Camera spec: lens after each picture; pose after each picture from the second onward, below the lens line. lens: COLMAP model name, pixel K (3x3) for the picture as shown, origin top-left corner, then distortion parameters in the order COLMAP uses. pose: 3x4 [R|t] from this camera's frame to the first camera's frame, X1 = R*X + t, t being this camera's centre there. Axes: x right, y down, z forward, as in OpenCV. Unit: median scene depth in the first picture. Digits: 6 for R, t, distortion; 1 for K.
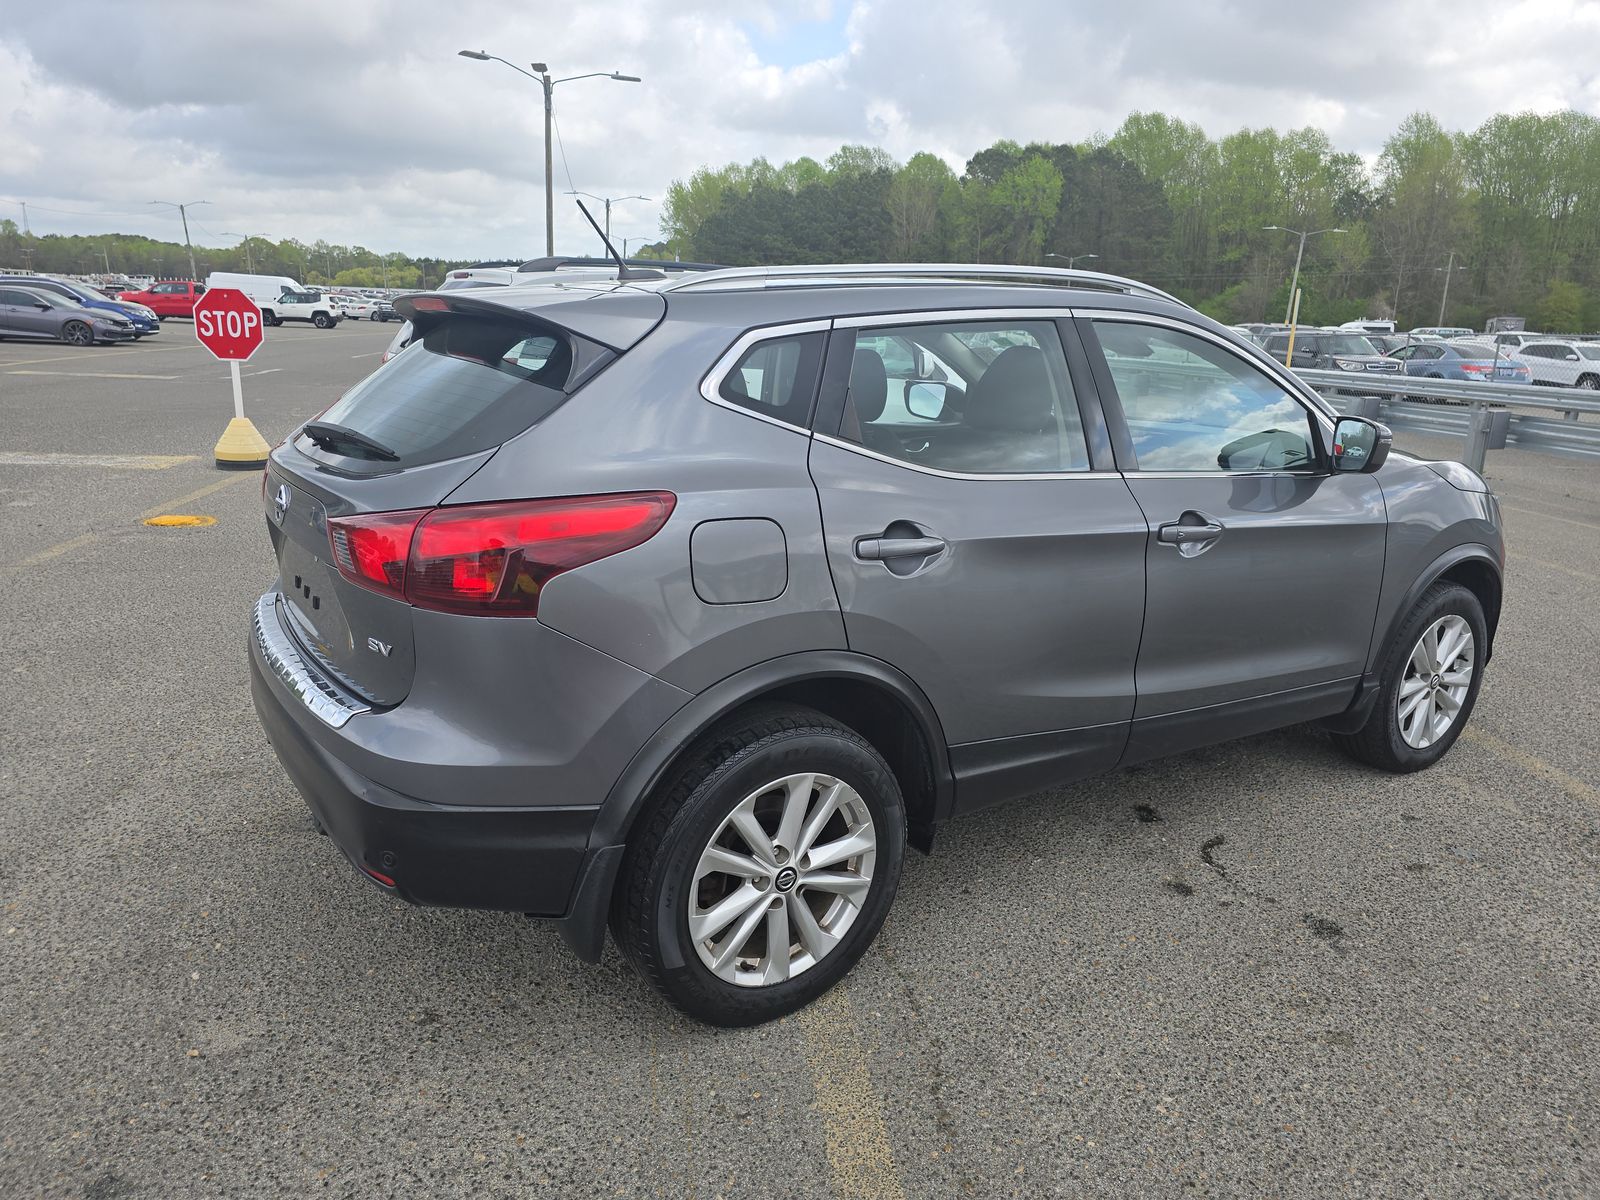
lens RADIAL K [[1108.6, 0, 795.4], [0, 1108.6, 599.8], [0, 0, 1]] dist [0.025972, -0.013001]
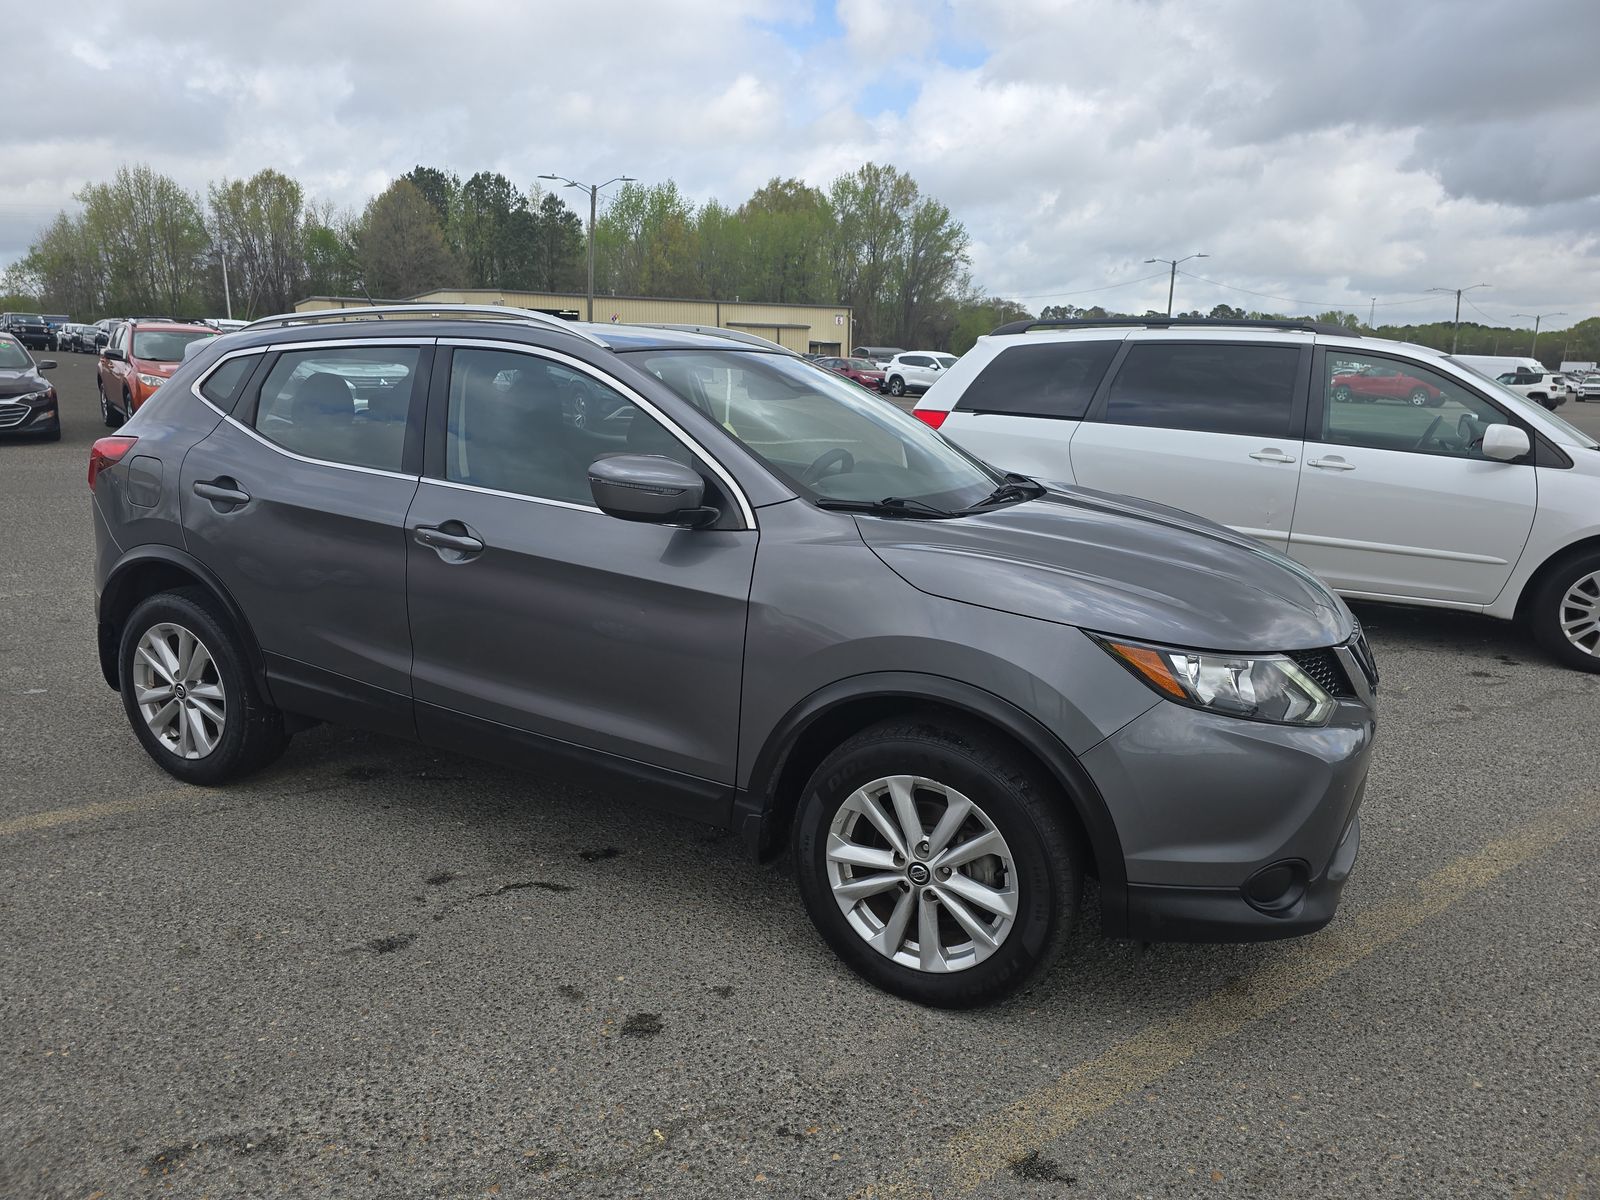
lens RADIAL K [[1108.6, 0, 795.5], [0, 1108.6, 592.2], [0, 0, 1]] dist [0.025972, -0.013001]
pose [[0.471001, 0.164772, -0.866607, 0.108201], [-0.233405, 0.970666, 0.057702, -0.011243], [0.850694, 0.175092, 0.495644, 0.056676]]
